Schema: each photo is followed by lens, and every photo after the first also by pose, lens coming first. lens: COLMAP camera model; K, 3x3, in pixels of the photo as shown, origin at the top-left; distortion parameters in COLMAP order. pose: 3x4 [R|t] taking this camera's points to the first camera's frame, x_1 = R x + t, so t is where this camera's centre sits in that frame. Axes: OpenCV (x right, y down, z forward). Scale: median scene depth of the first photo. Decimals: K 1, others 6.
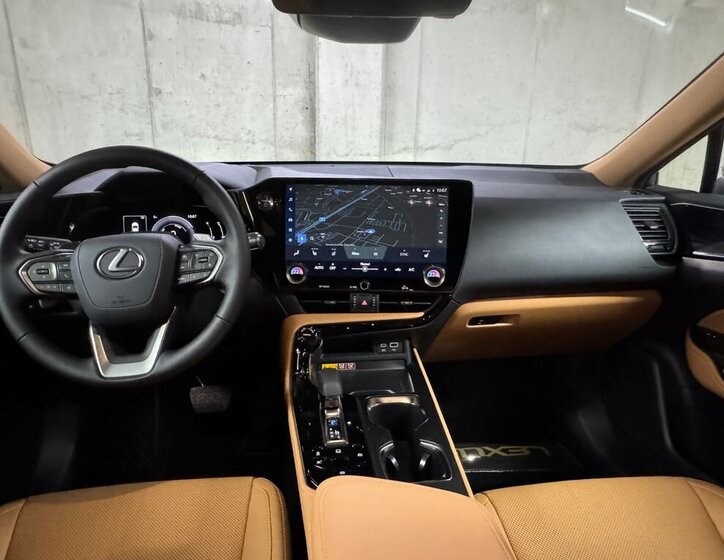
lens RADIAL K [[506.2, 0, 360.2], [0, 506.2, 283.9], [0, 0, 1]] dist [-0.008469, 0.000788]
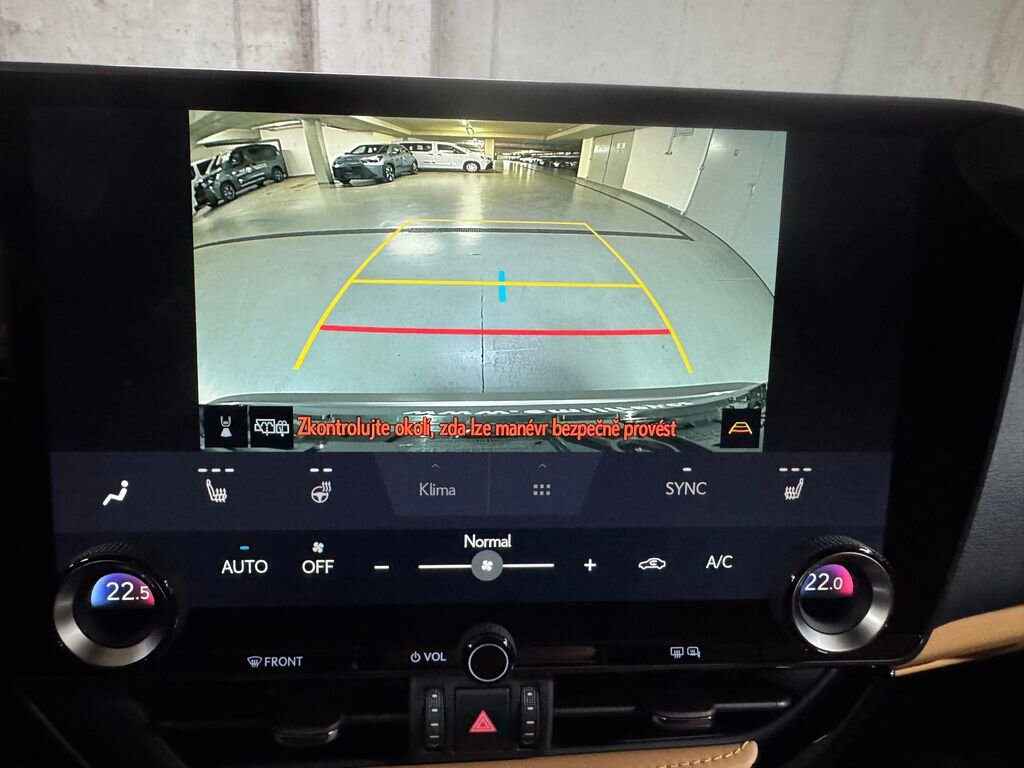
lens RADIAL K [[685.6, 0, 472.0], [0, 685.6, 390.5], [0, 0, 1]] dist [-0.004162, -0.003793]
pose [[0.993274, -0.016257, 0.114644, -0.022759], [0.010240, 0.998548, 0.052882, -0.099409], [-0.115337, -0.051353, 0.991998, 0.668075]]
